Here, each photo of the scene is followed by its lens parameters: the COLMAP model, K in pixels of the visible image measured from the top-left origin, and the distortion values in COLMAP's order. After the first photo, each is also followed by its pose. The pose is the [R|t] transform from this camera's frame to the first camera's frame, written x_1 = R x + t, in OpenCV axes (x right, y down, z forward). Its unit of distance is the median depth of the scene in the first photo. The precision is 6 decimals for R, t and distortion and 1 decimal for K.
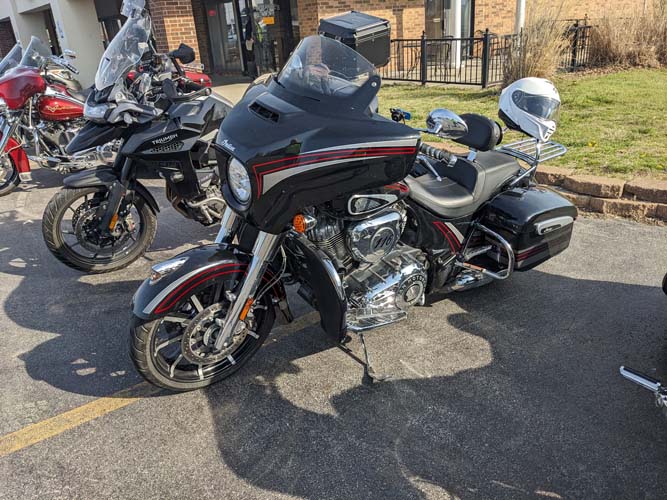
lens RADIAL K [[539.9, 0, 328.7], [0, 539.9, 247.7], [0, 0, 1]] dist [0.028821, -0.060036]
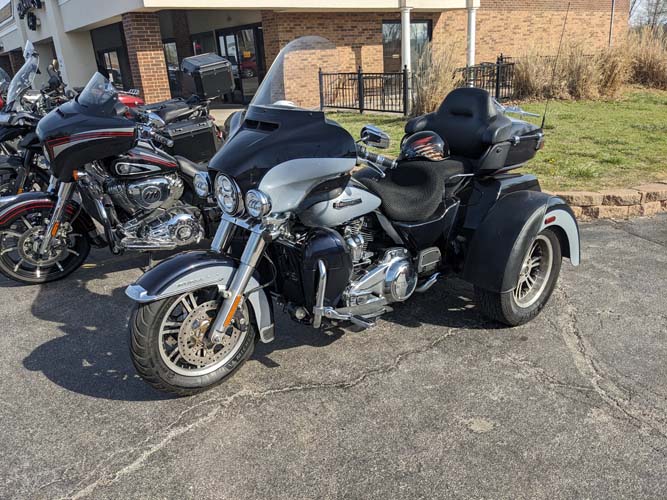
lens RADIAL K [[539.9, 0, 334.4], [0, 539.9, 251.9], [0, 0, 1]] dist [0.028821, -0.060036]
pose [[0.999558, 0.021038, -0.021013, 0.482093], [-0.021962, 0.998757, -0.044754, 0.154263], [0.020046, 0.045195, 0.998777, -0.431164]]
